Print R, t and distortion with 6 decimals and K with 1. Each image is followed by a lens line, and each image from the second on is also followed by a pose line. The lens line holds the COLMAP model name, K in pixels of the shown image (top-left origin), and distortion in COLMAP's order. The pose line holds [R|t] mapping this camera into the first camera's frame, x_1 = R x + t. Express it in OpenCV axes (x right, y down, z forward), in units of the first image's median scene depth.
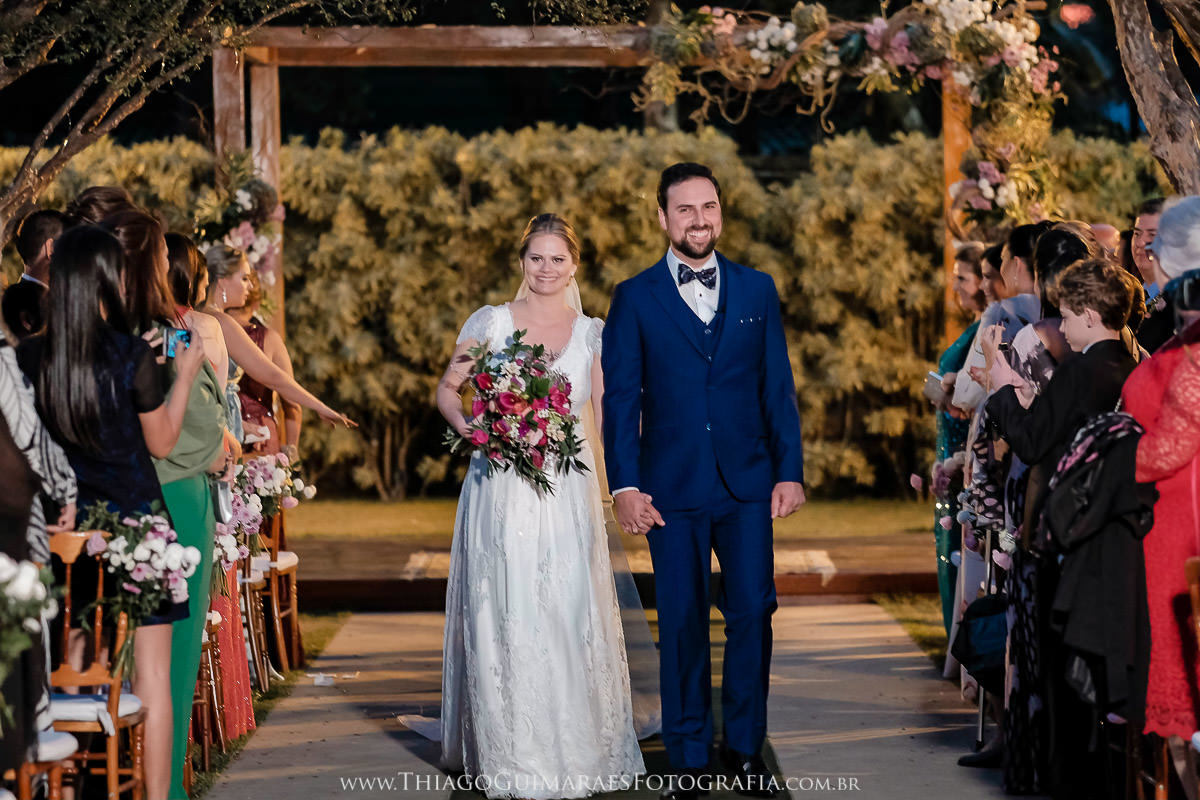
lens RADIAL K [[4020.4, 0, 600.0], [0, 4020.4, 400.0], [0, 0, 1]] dist [-0.011071, 3.174853]
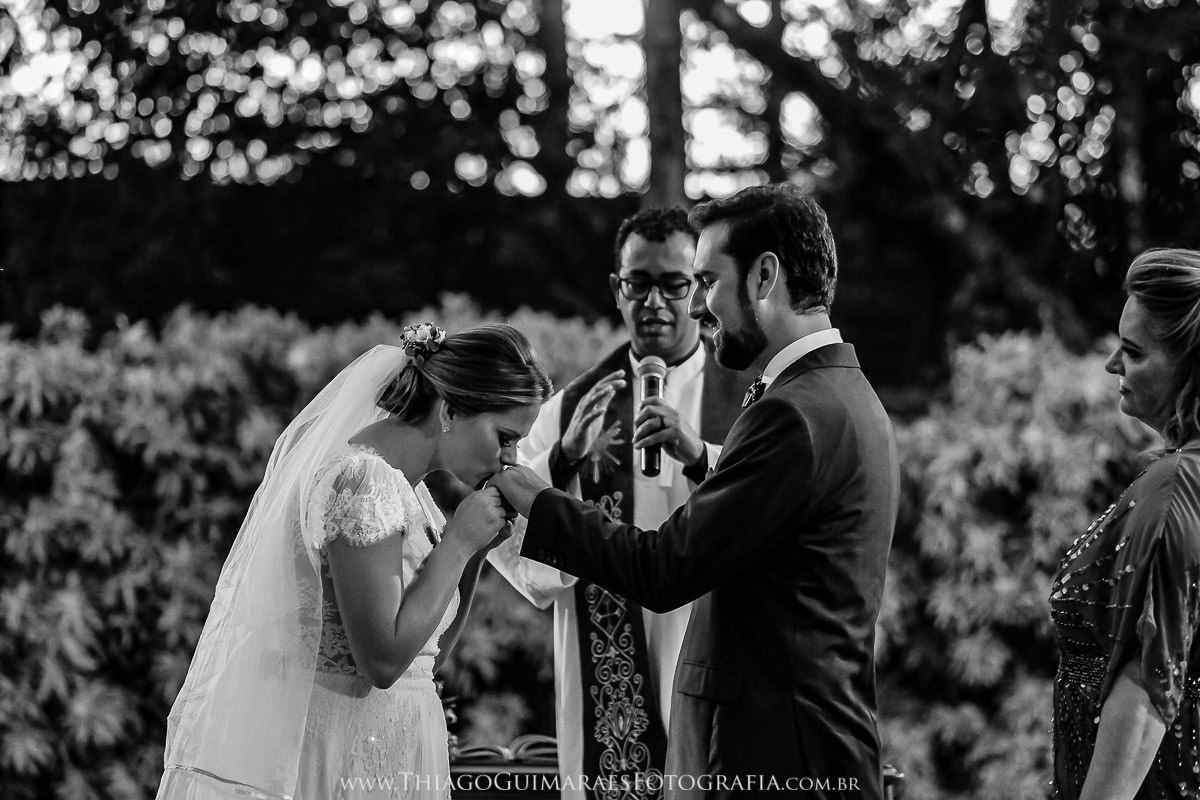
lens RADIAL K [[4020.4, 0, 600.0], [0, 4020.4, 400.0], [0, 0, 1]] dist [-0.011071, 3.174853]
pose [[0.999856, 0.016853, 0.001859, 0.004515], [-0.016501, 0.992420, -0.121781, 0.009230], [-0.003897, 0.121733, 0.992555, 0.470004]]
